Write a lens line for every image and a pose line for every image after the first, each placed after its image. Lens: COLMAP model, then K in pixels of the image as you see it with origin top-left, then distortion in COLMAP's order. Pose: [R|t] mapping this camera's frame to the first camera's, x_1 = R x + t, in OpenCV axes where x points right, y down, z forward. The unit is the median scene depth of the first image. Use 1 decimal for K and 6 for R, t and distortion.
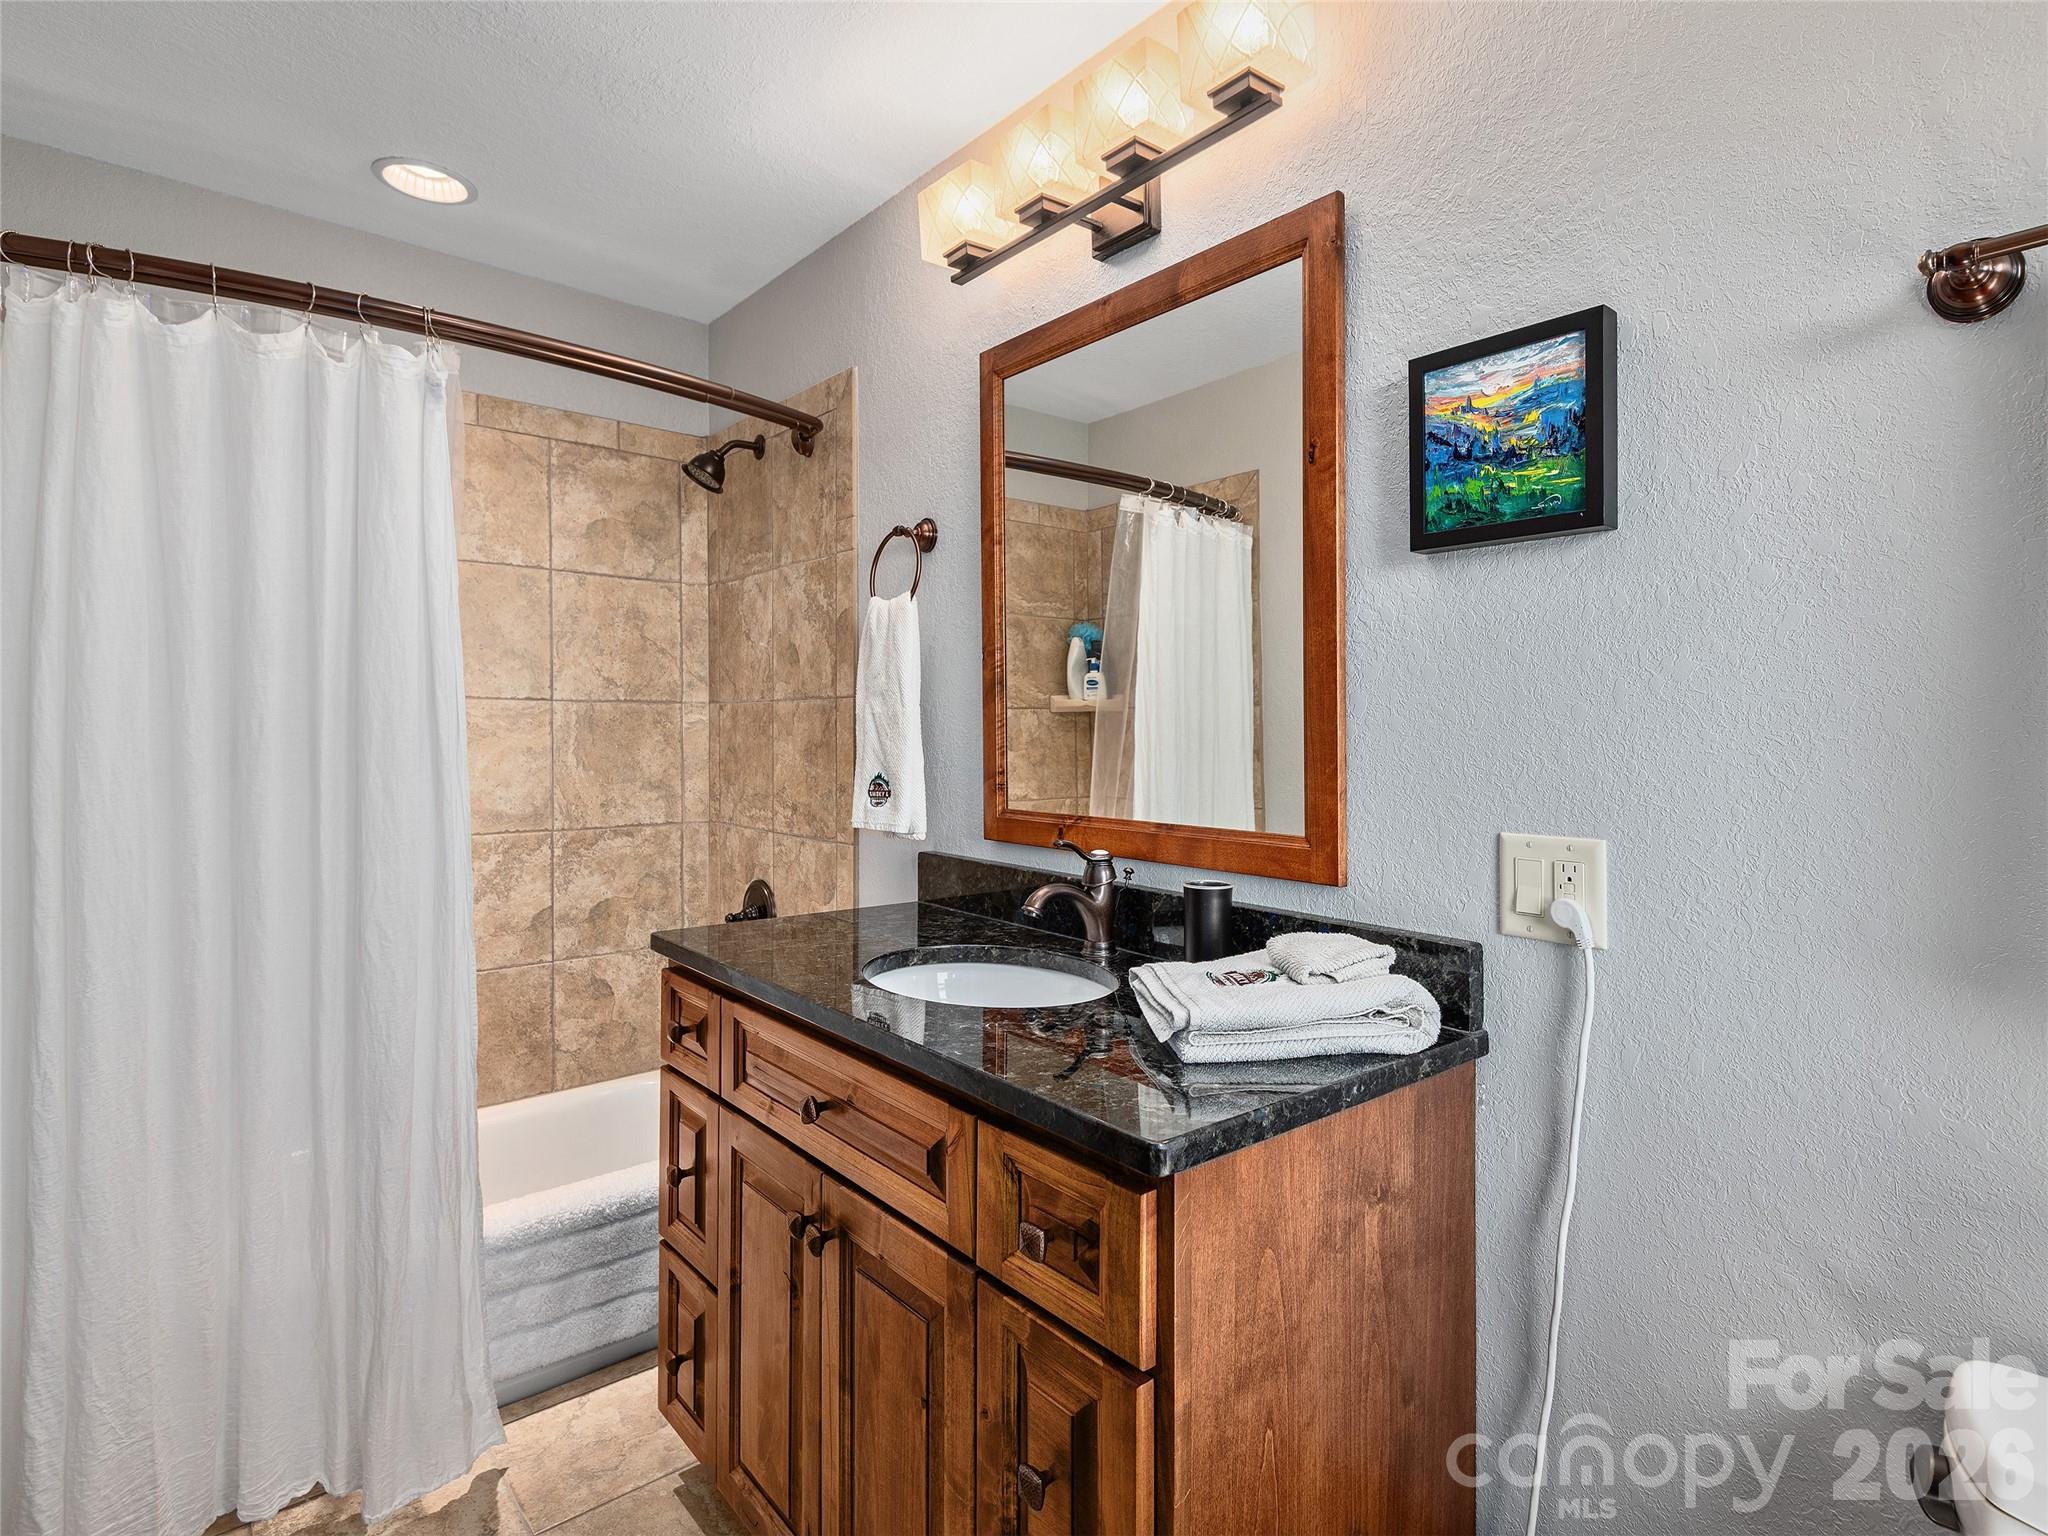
lens RADIAL K [[1061.3, 0, 1034.7], [0, 1061.3, 746.3], [0, 0, 1]] dist [0.001814, -0.001701]
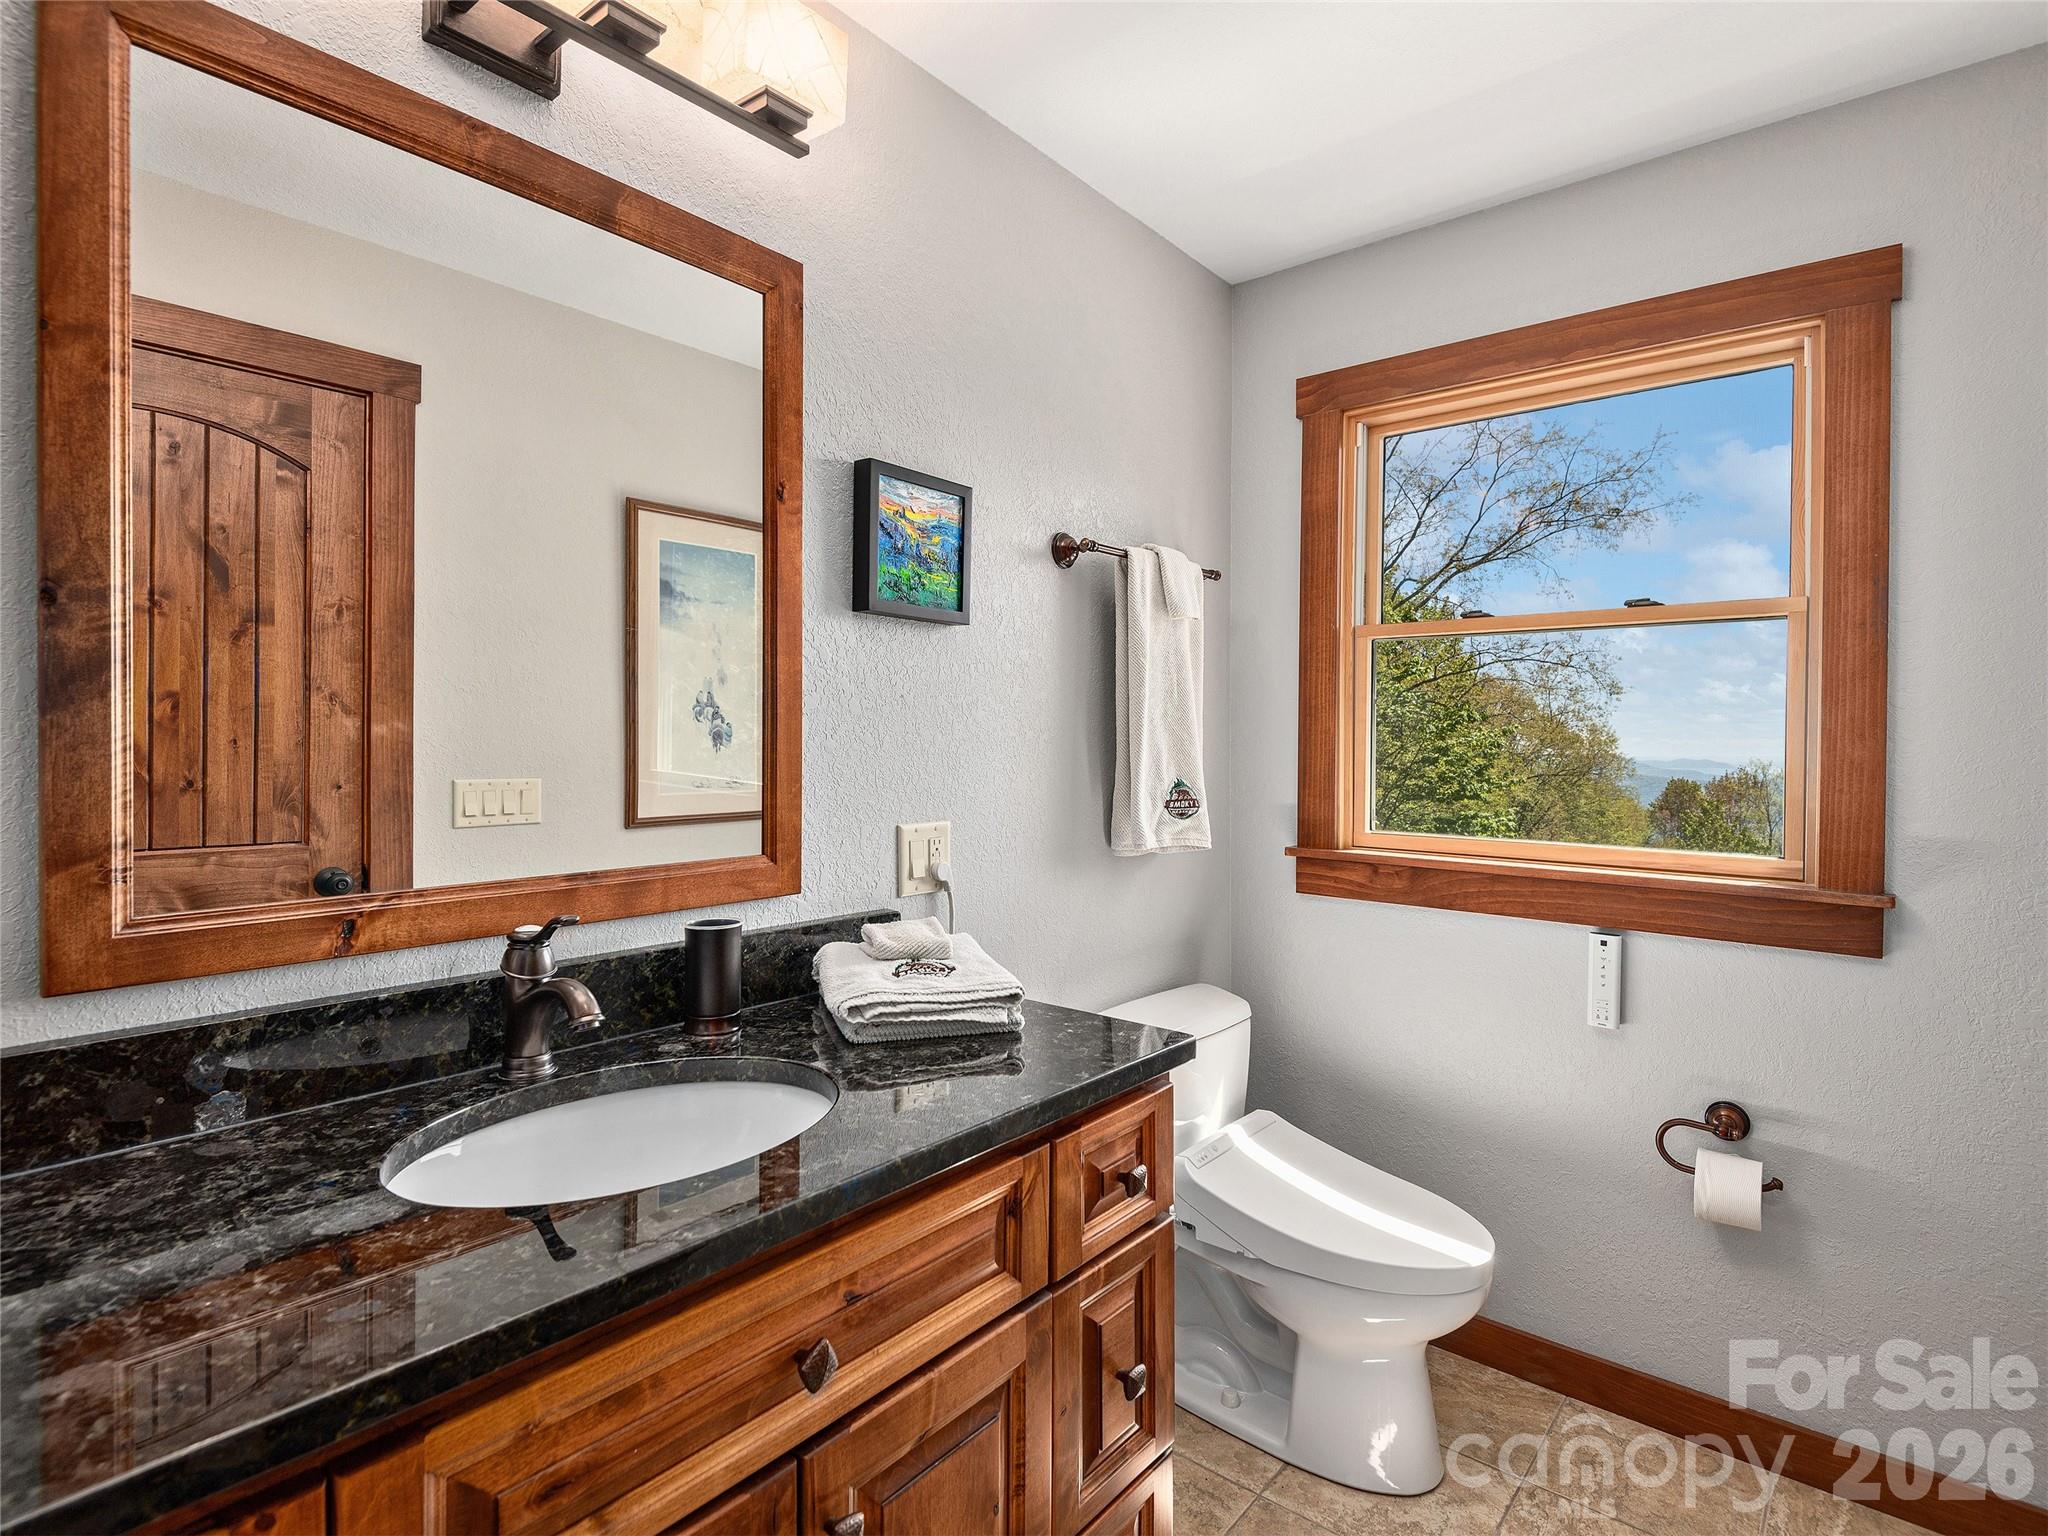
lens RADIAL K [[1061.3, 0, 1034.7], [0, 1061.3, 746.3], [0, 0, 1]] dist [0.001814, -0.001701]
pose [[-0.207216, -0.011035, 0.978233, -0.944247], [0.004789, 0.999913, 0.012294, -0.038327], [-0.978284, 0.007232, -0.207145, 1.102864]]
